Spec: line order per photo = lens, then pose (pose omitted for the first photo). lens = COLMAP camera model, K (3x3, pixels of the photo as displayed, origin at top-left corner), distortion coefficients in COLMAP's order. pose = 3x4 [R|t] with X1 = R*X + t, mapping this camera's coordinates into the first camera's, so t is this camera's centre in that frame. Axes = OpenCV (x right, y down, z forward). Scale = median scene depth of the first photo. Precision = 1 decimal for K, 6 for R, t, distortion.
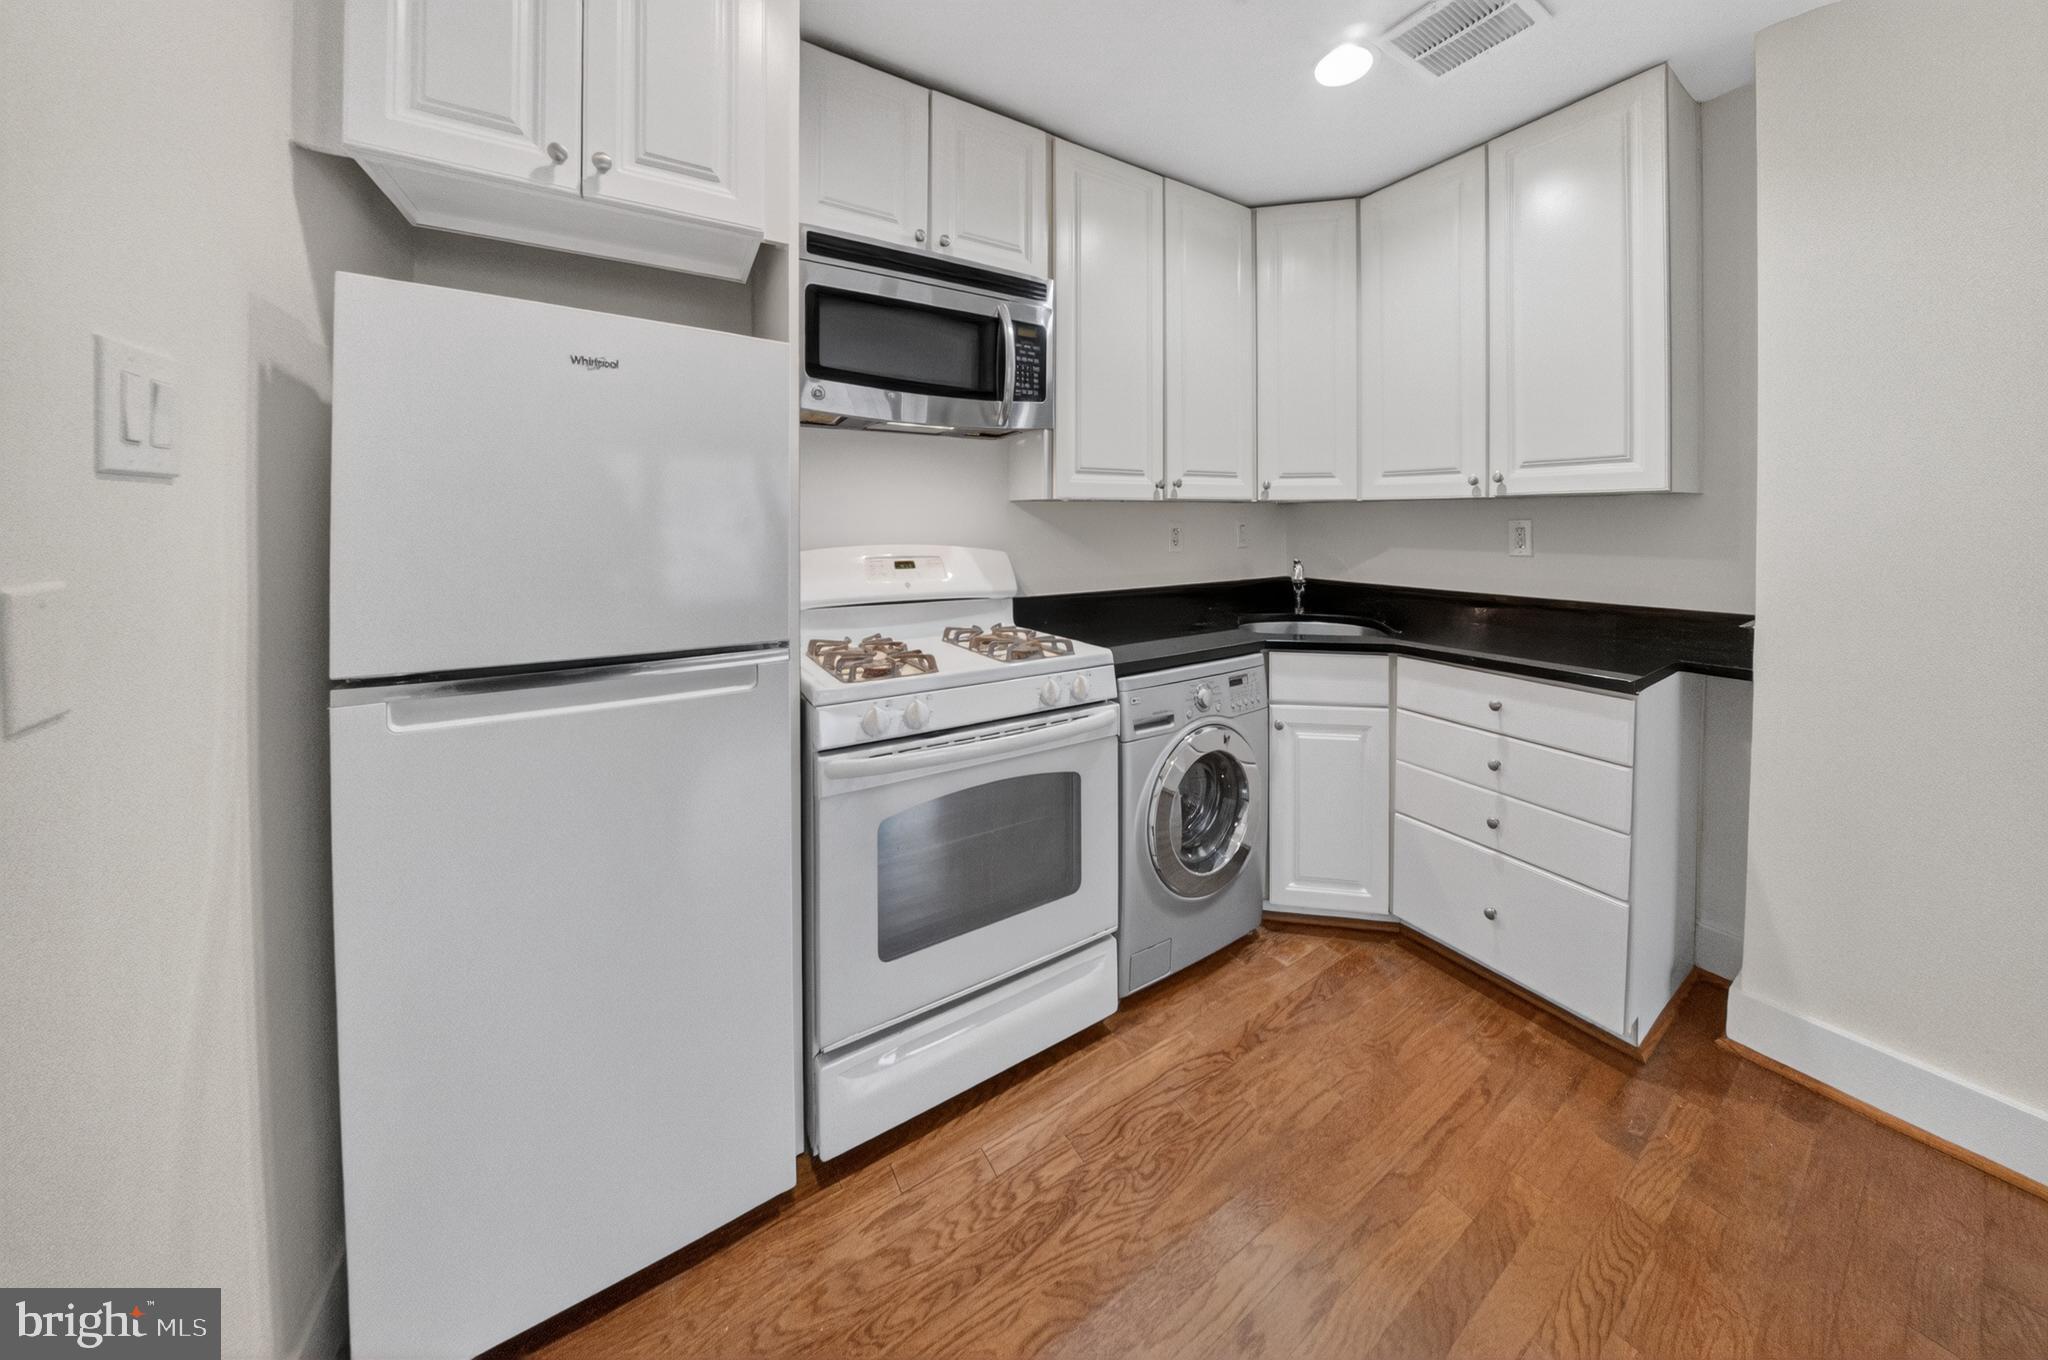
lens RADIAL K [[609.9, 0, 987.2], [0, 609.9, 530.9], [0, 0, 1]] dist [-0.021302, -0.000073]
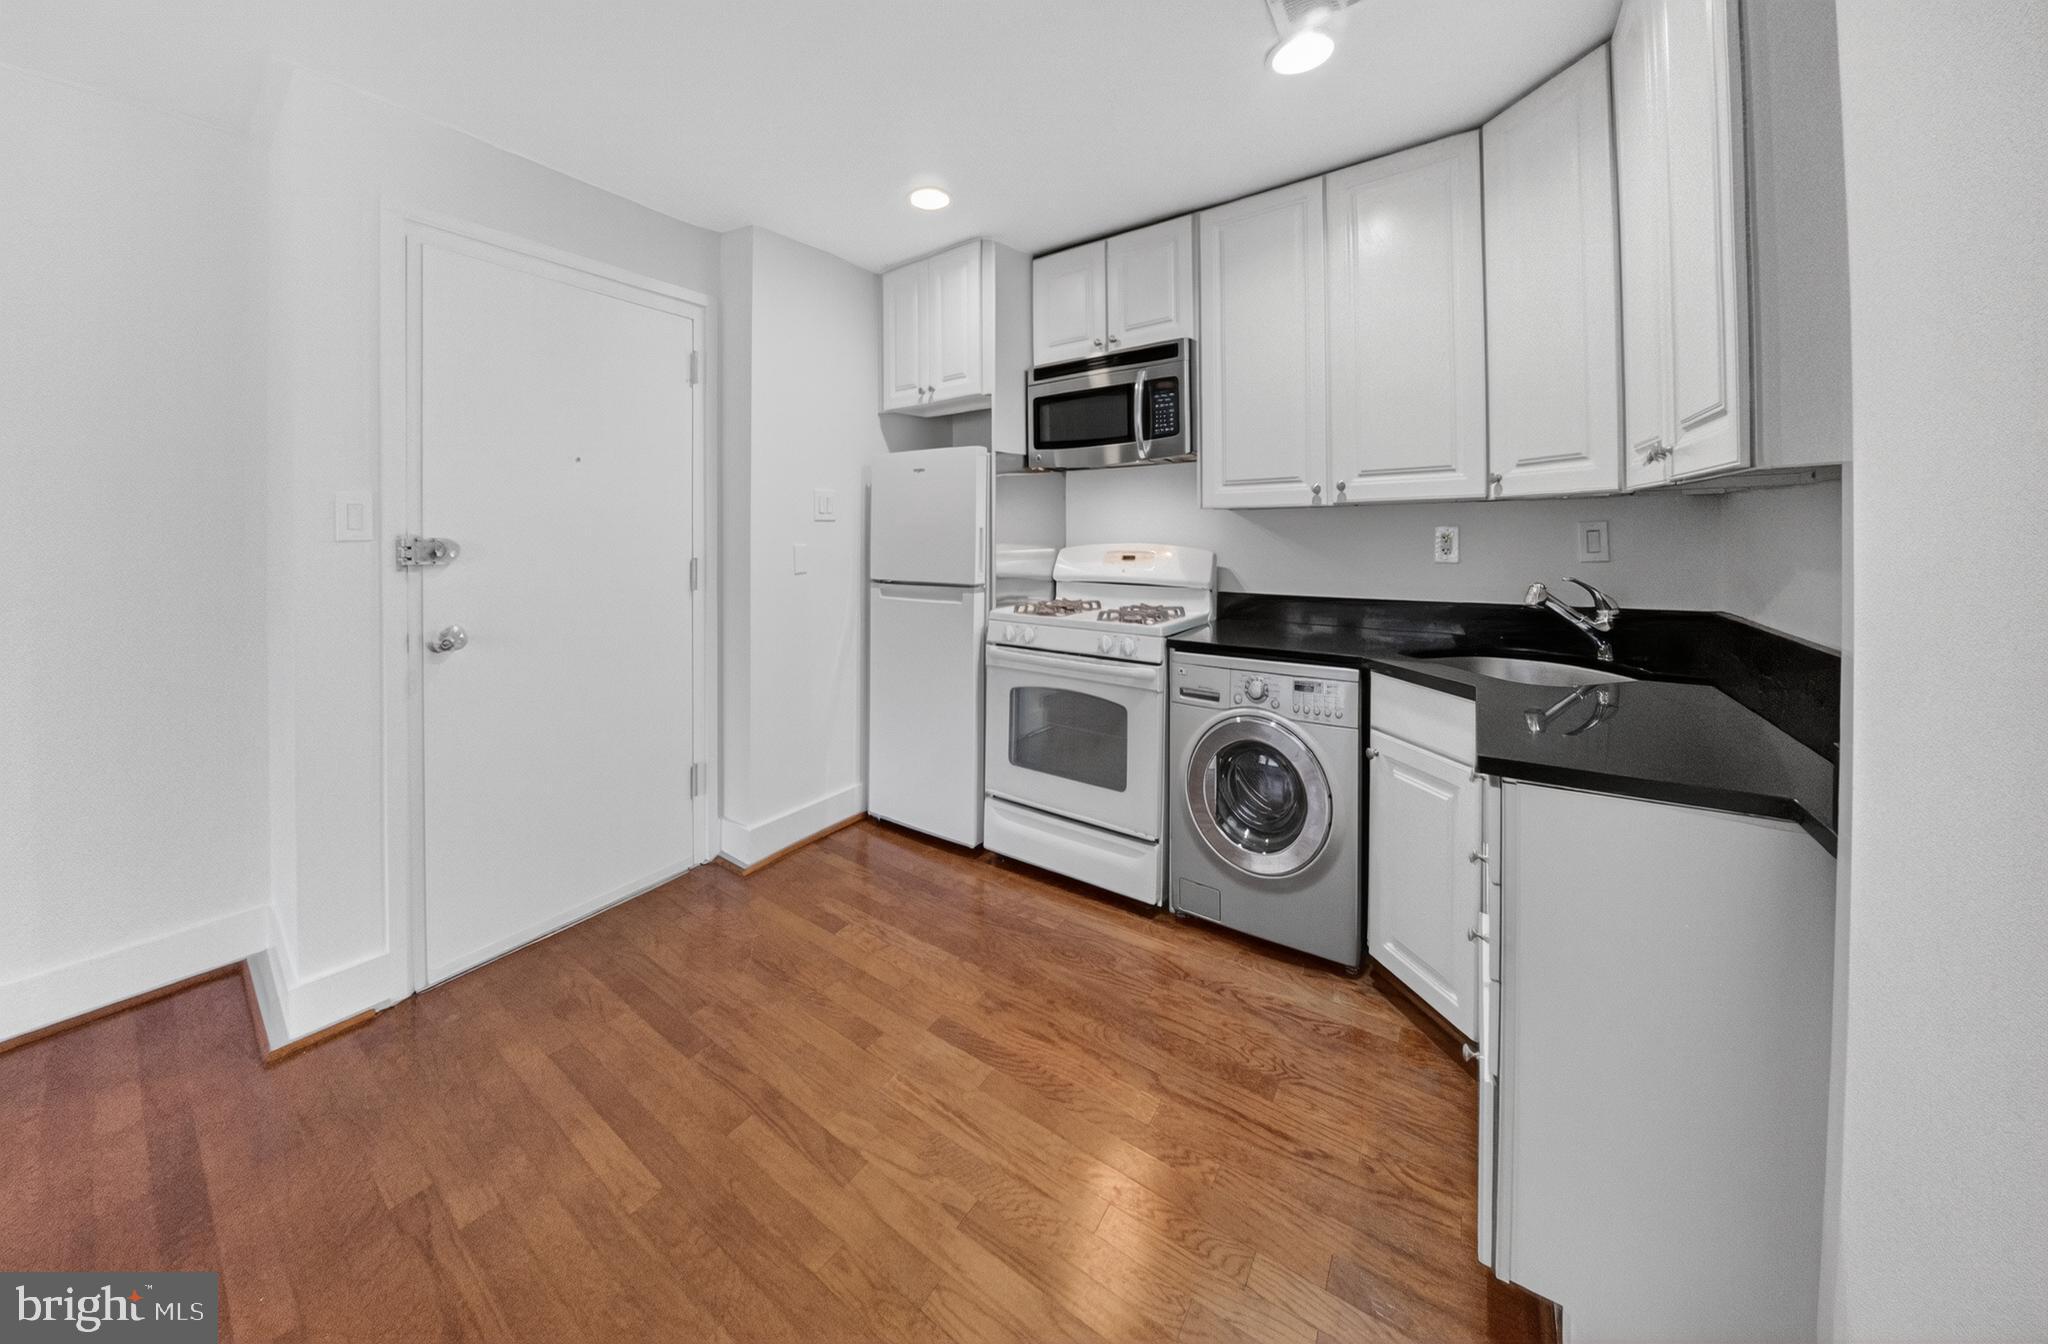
lens RADIAL K [[681.8, 0, 1065.7], [0, 681.8, 540.2], [0, 0, 1]] dist [-0.011285, 0.000083]
pose [[0.423587, 0.008365, -0.905817, 1.396721], [-0.003378, 0.999965, 0.007655, 0.000535], [0.905849, -0.000183, 0.423600, 0.193469]]
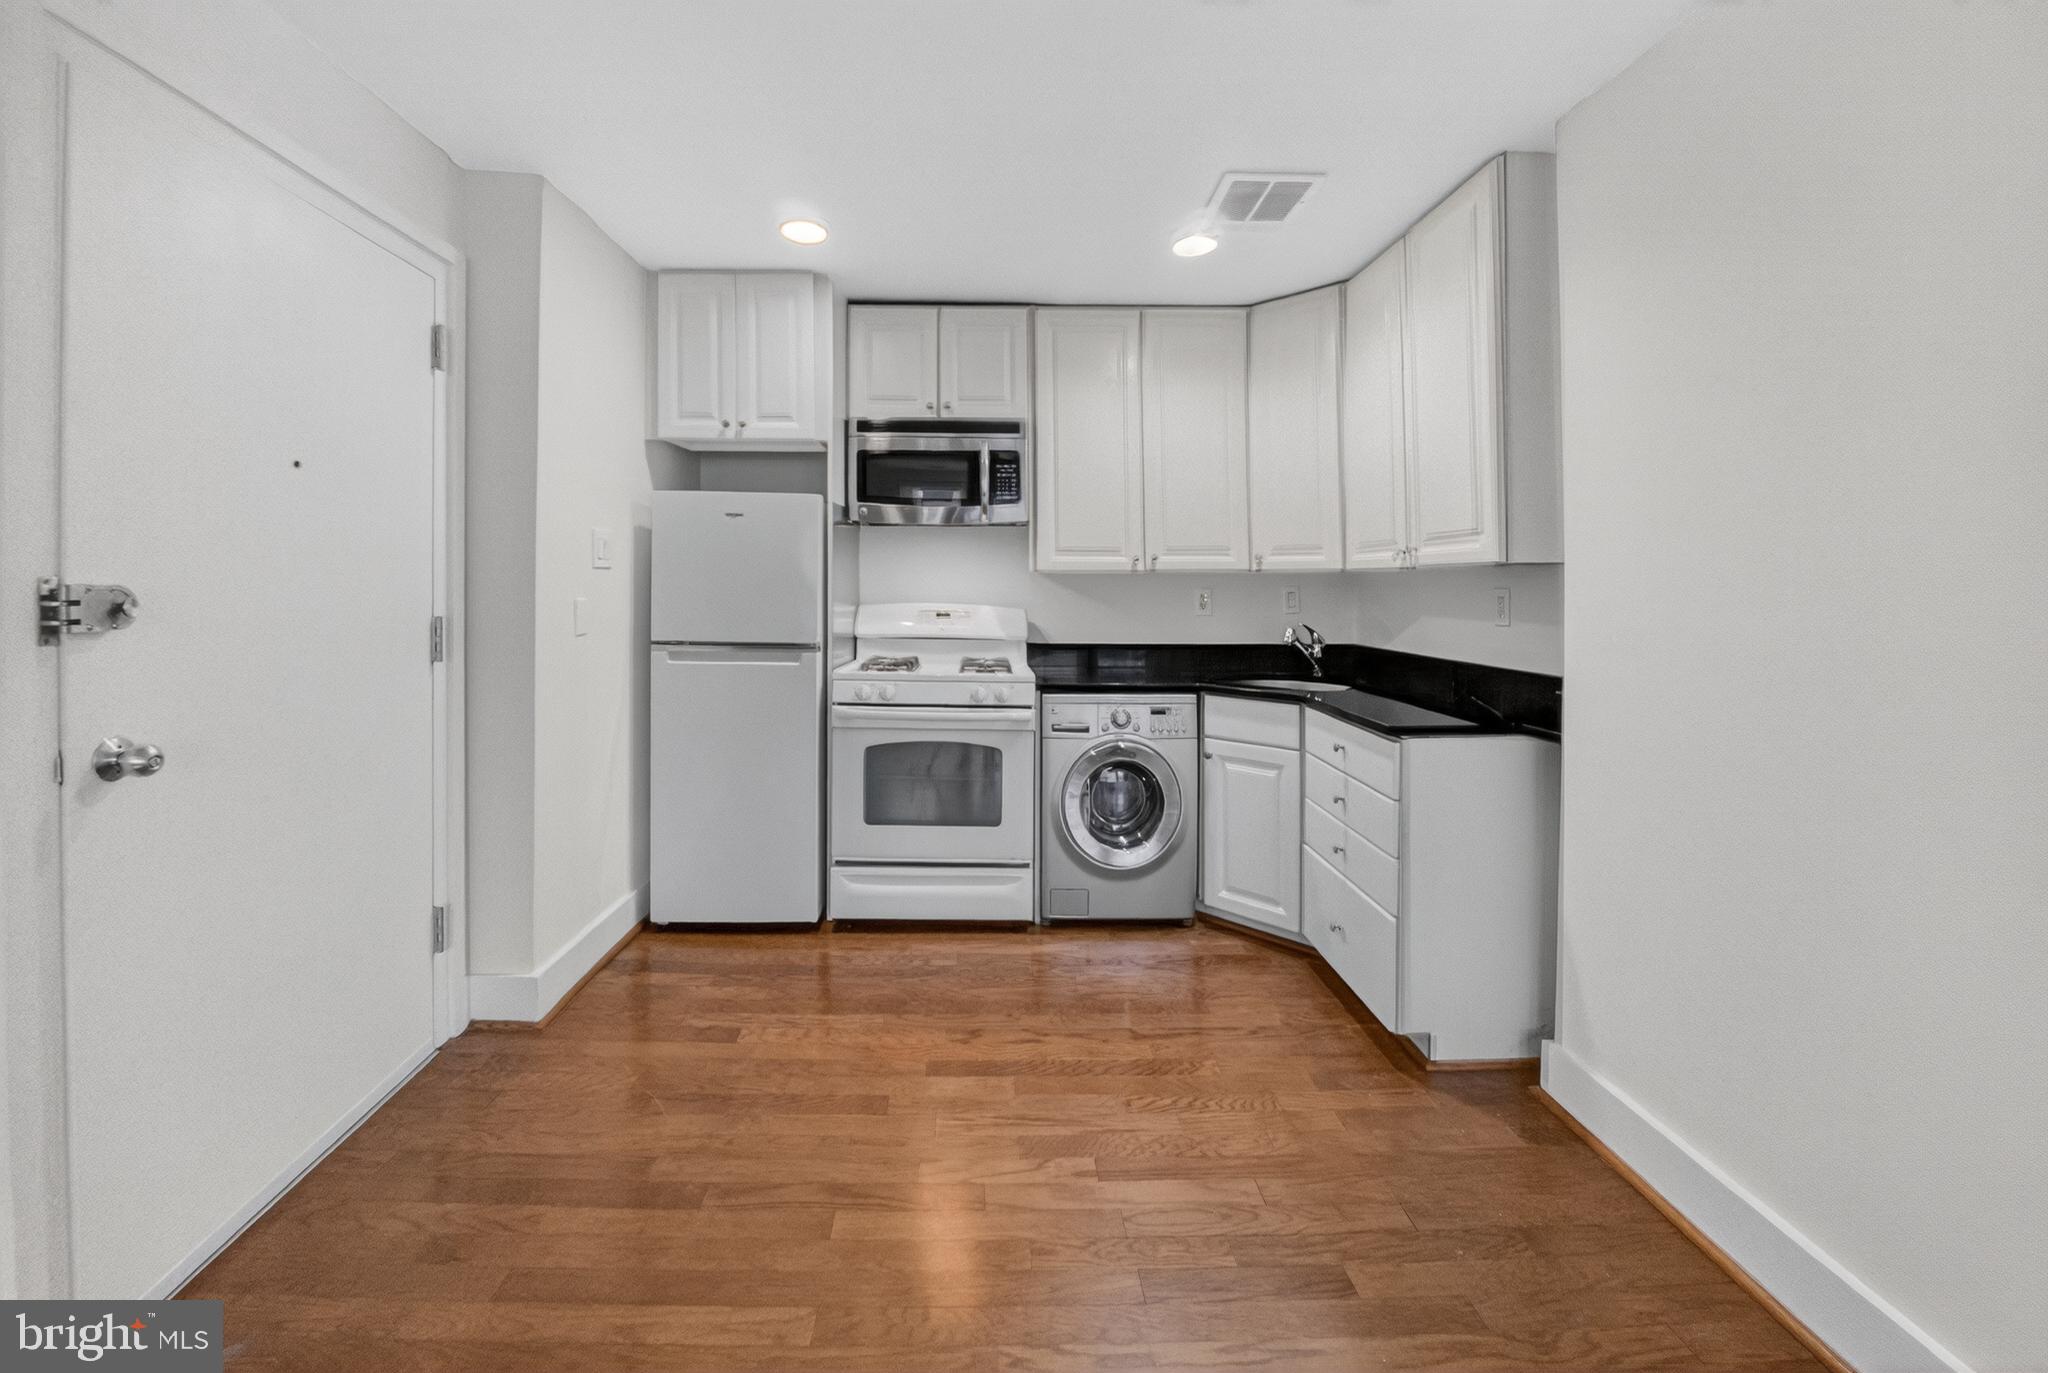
lens RADIAL K [[726.1, 0, 986.0], [0, 726.1, 607.4], [0, 0, 1]] dist [-0.007858, -0.000237]
pose [[0.865187, 0.020987, -0.501011, 0.958471], [-0.015558, 0.999766, 0.015014, 0.009767], [0.501209, -0.005196, 0.865311, -0.563726]]
